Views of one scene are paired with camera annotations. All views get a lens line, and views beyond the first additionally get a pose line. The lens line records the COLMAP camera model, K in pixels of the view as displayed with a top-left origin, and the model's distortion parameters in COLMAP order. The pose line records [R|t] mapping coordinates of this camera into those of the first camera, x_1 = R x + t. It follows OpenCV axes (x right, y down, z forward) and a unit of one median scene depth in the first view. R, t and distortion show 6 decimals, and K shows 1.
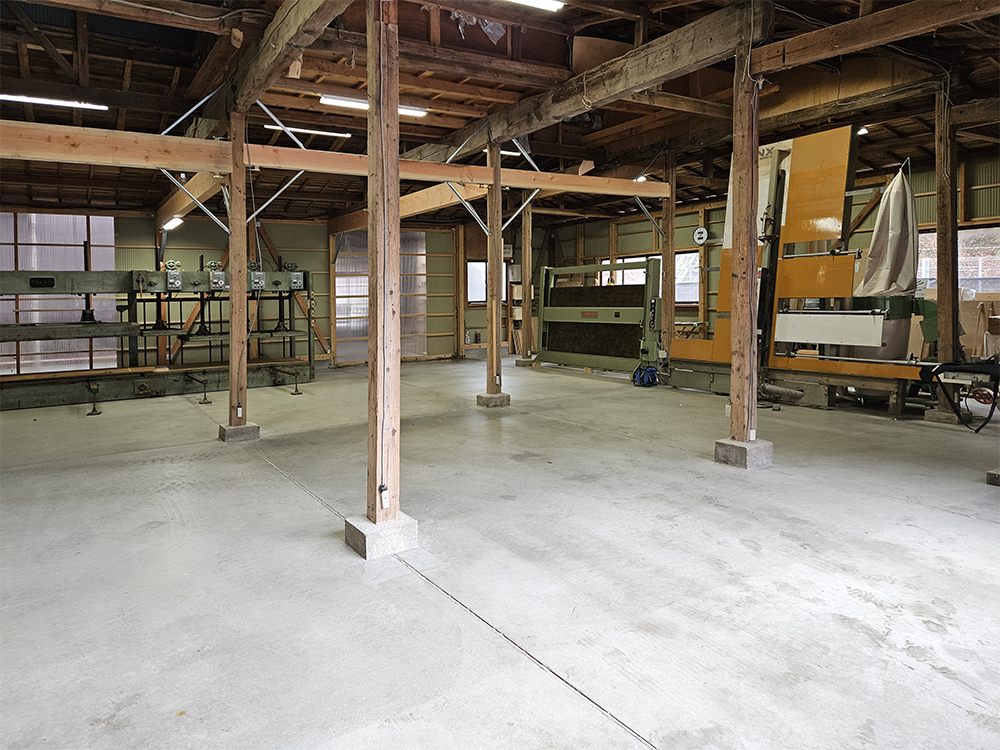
lens RADIAL K [[669.2, 0, 500.9], [0, 669.2, 370.5], [0, 0, 1]] dist [0.040665, -0.033844]
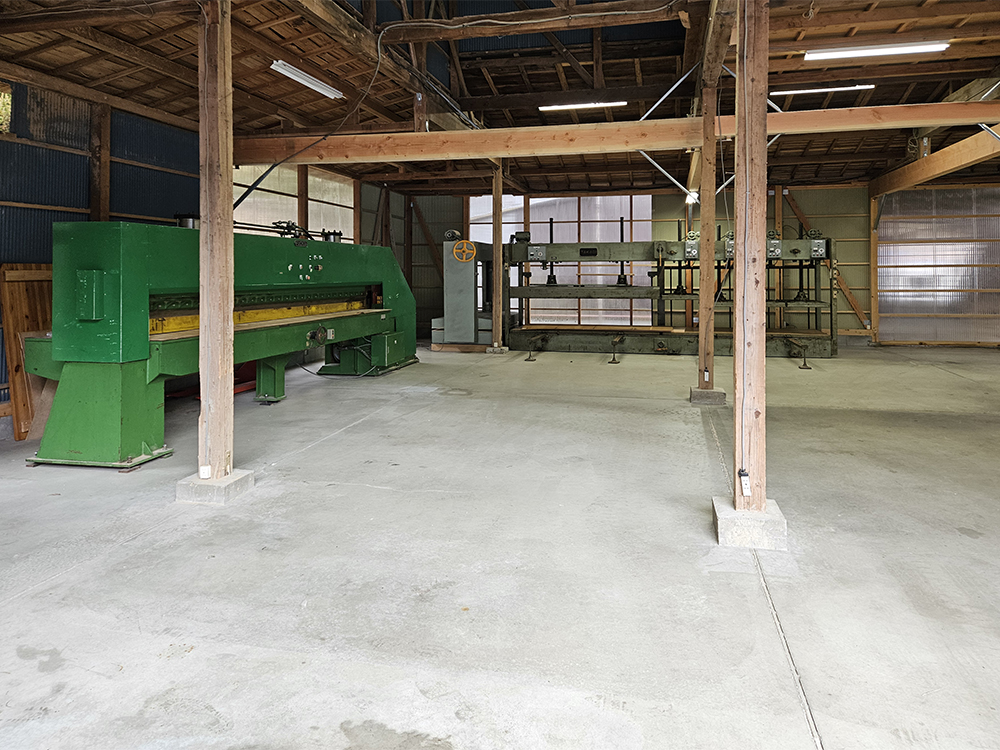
lens RADIAL K [[669.2, 0, 517.6], [0, 669.2, 323.4], [0, 0, 1]] dist [0.040665, -0.033844]
pose [[0.704363, 0.074756, -0.705892, 0.100485], [-0.091236, 0.995725, 0.014411, -0.005794], [0.703952, 0.054252, 0.708173, 0.048773]]
